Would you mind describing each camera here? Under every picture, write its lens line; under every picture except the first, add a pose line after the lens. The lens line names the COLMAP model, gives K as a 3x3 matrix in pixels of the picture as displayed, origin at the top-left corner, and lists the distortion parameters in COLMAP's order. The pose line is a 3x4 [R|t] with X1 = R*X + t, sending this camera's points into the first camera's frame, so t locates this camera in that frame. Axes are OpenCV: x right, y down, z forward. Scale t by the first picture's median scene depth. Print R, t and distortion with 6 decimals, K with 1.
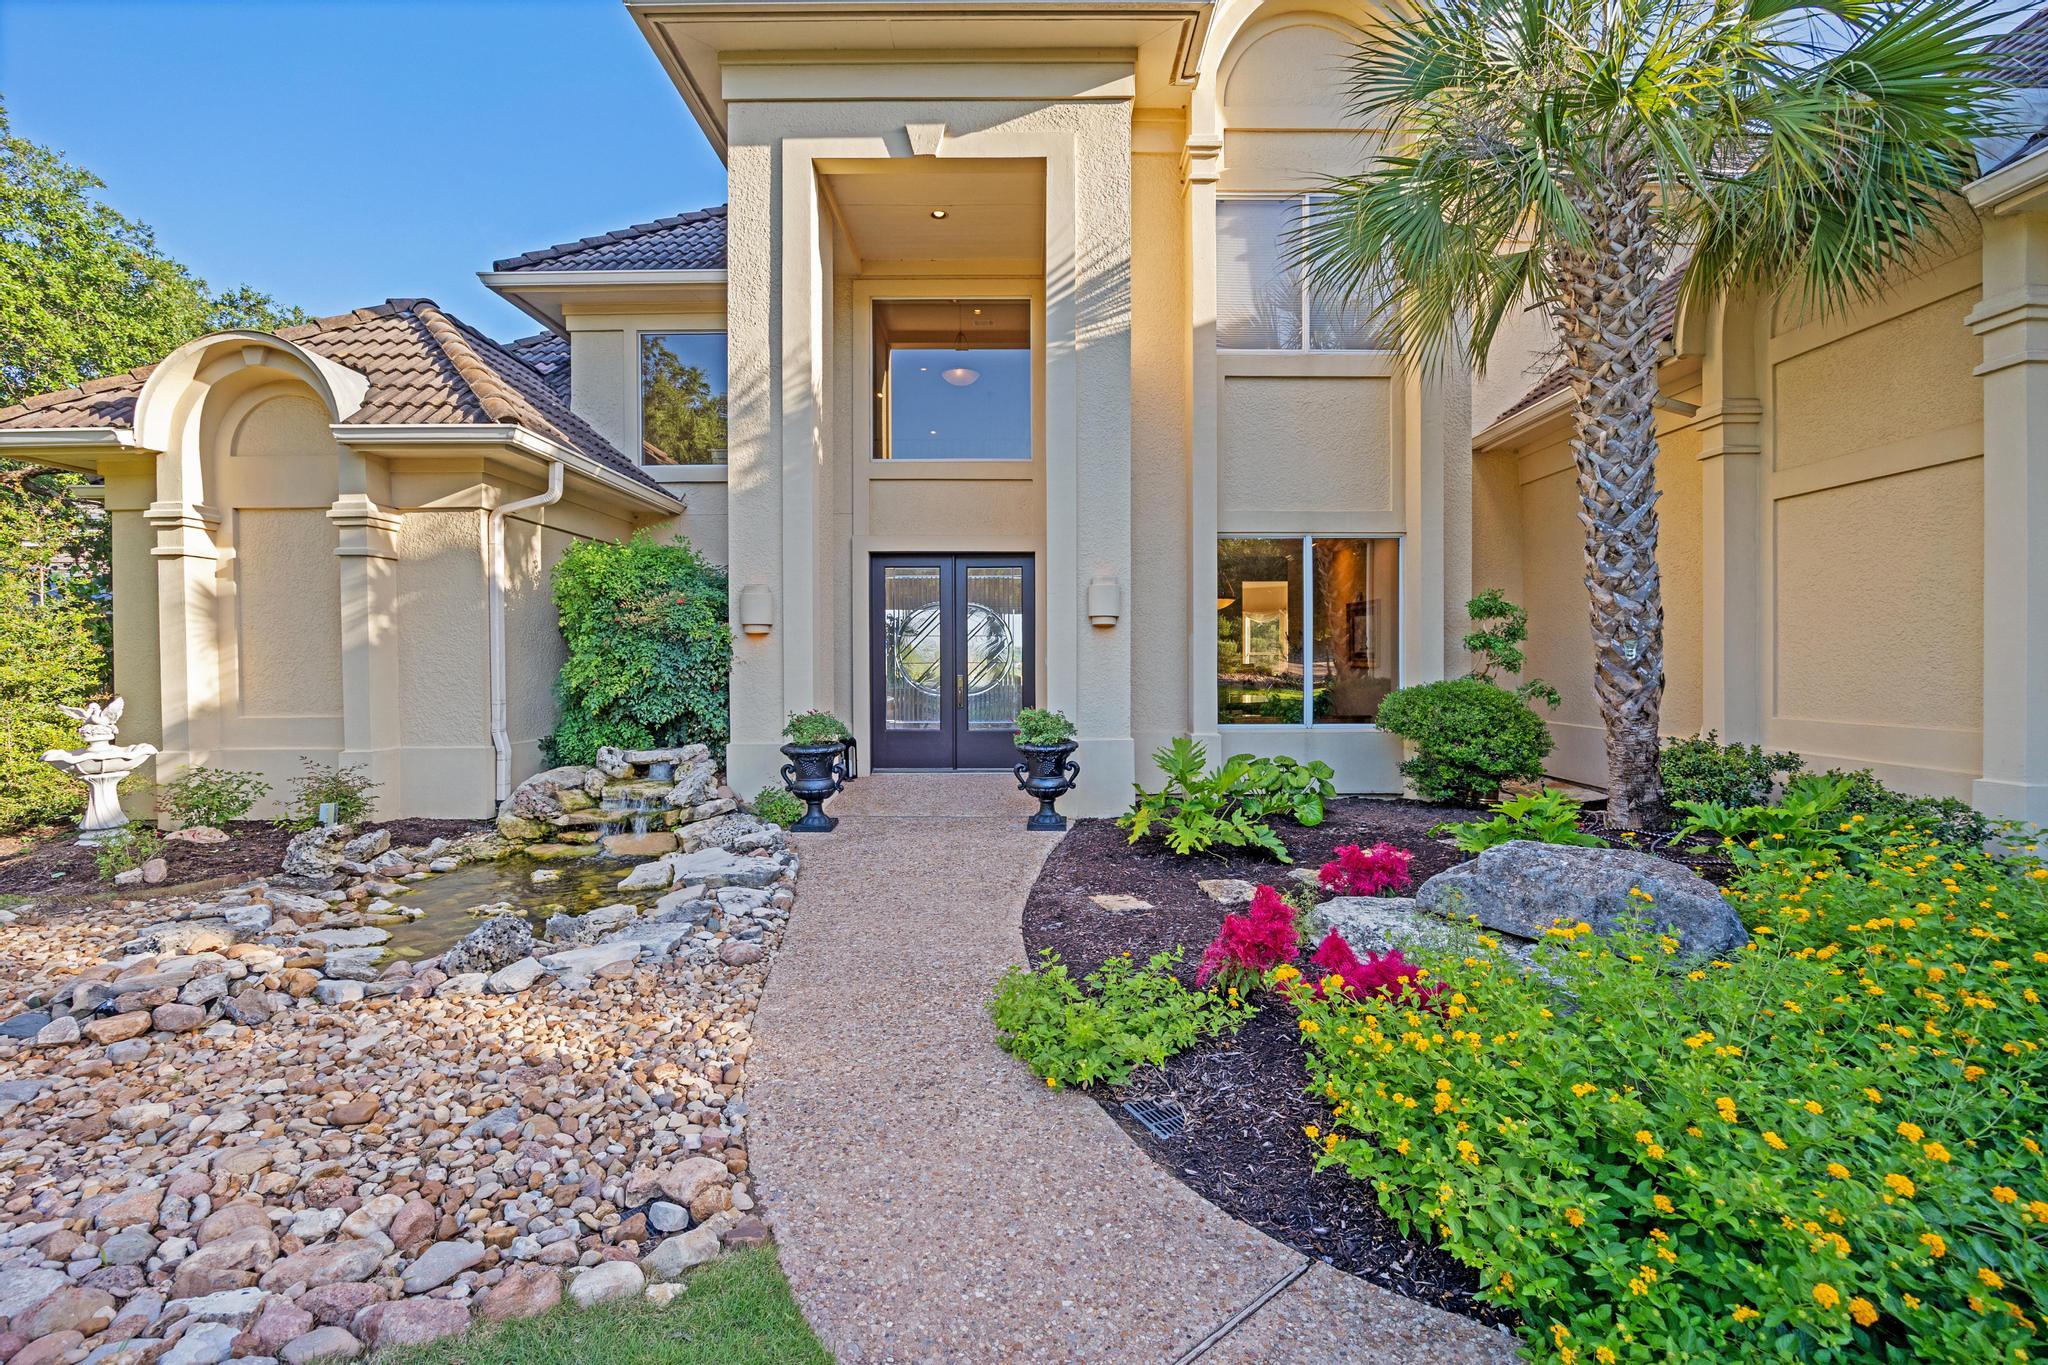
lens RADIAL K [[945.9, 0, 1021.5], [0, 945.9, 680.8], [0, 0, 1]] dist [-0.000317, -0.000027]
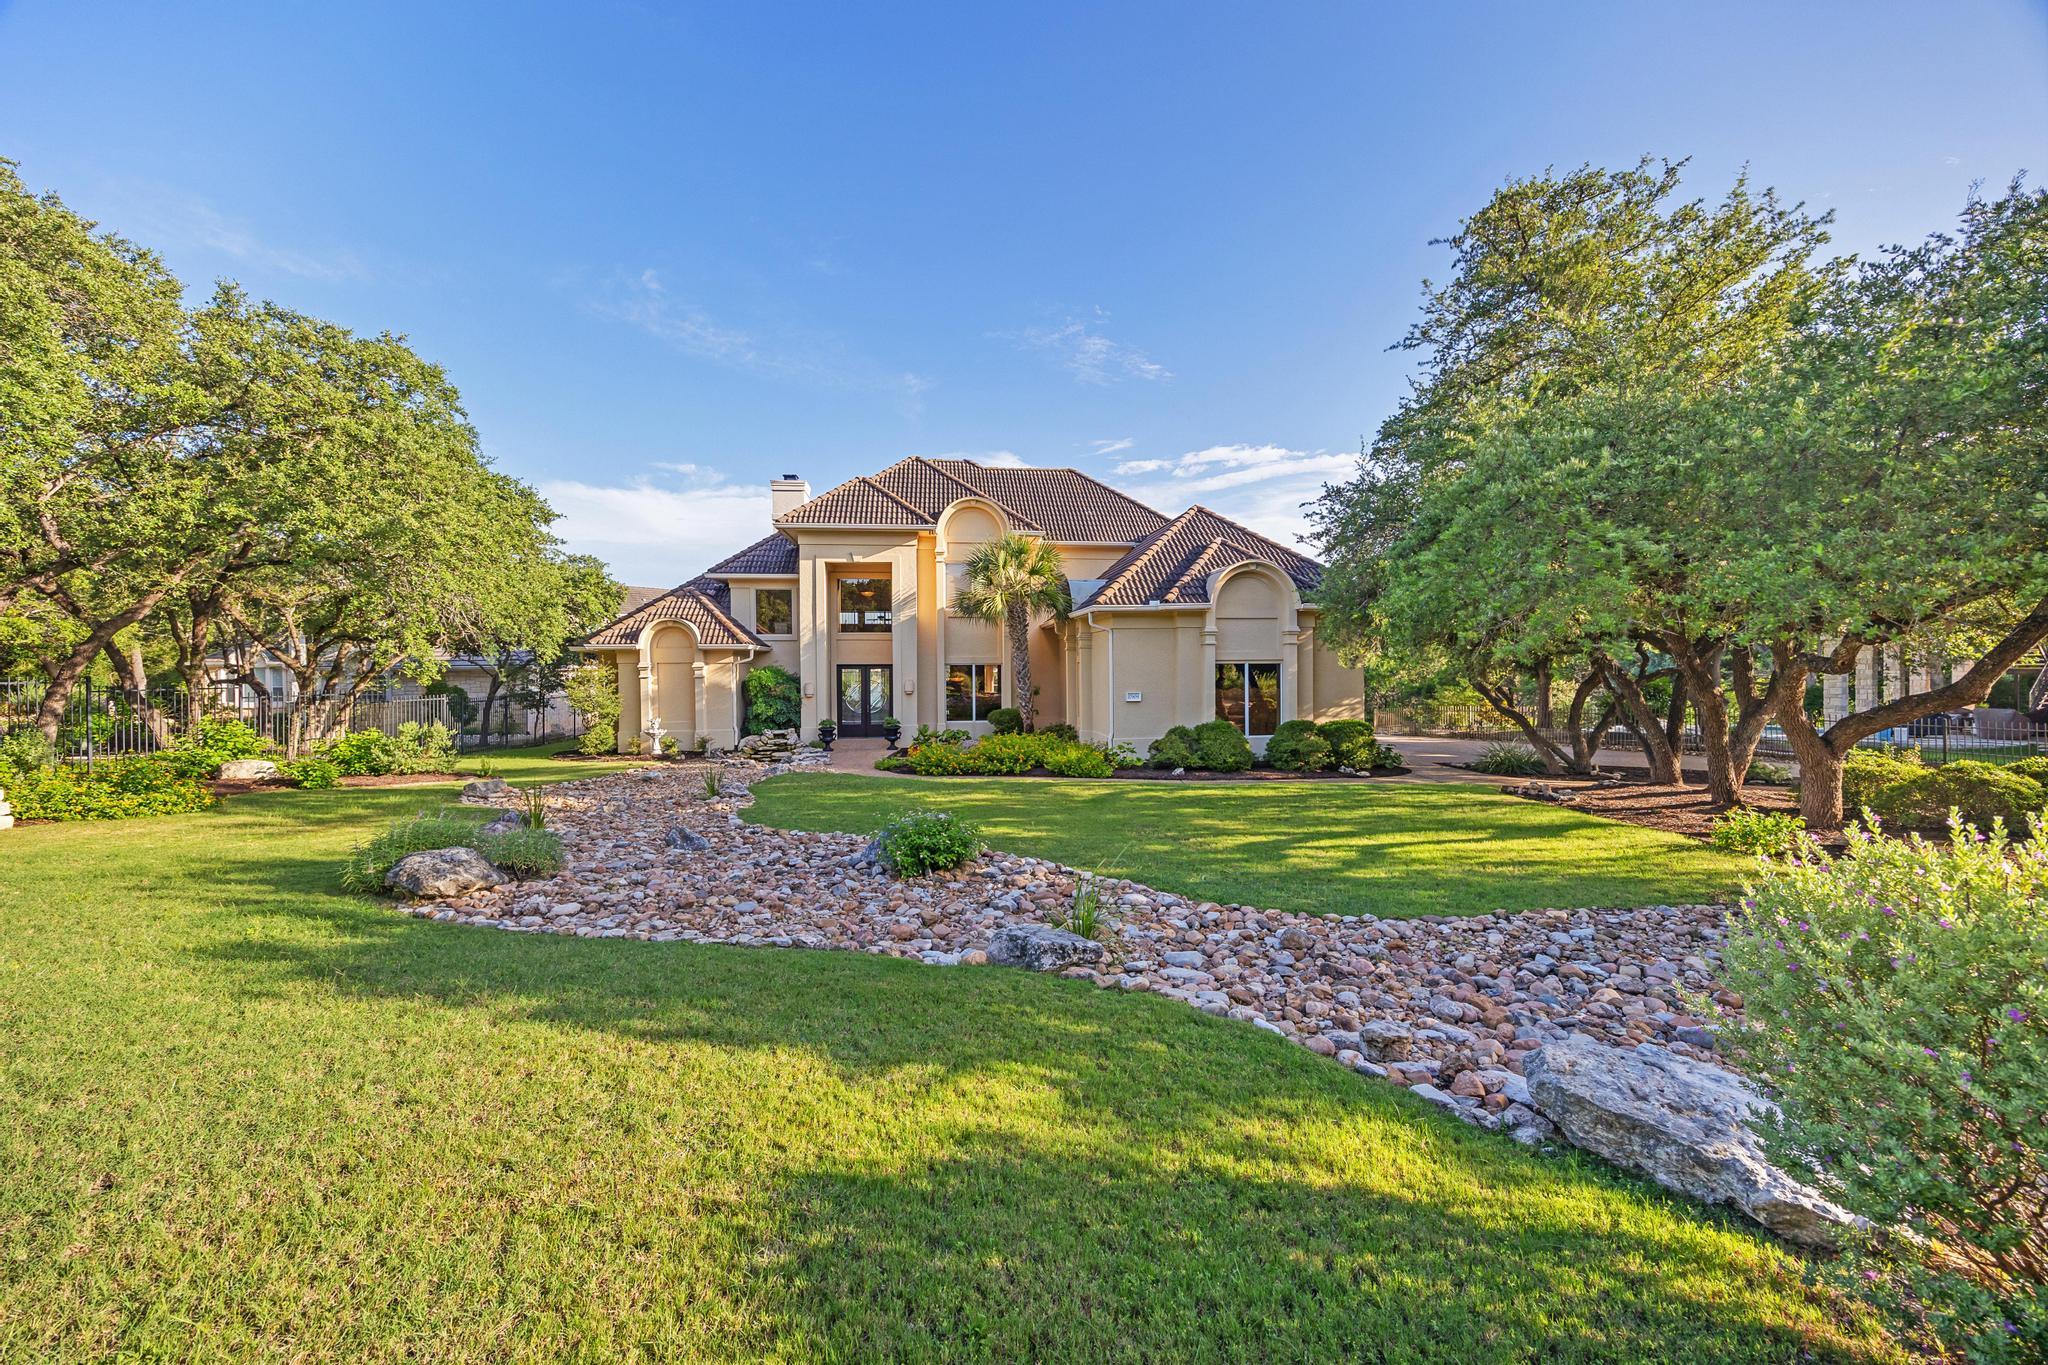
lens RADIAL K [[790.3, 0, 1028.2], [0, 790.3, 672.0], [0, 0, 1]] dist [-0.000119, -0.000028]
pose [[0.991409, -0.003627, 0.130745, 0.138106], [0.004883, 0.999945, -0.009288, -0.105750], [-0.130704, 0.009847, 0.991373, -1.927044]]
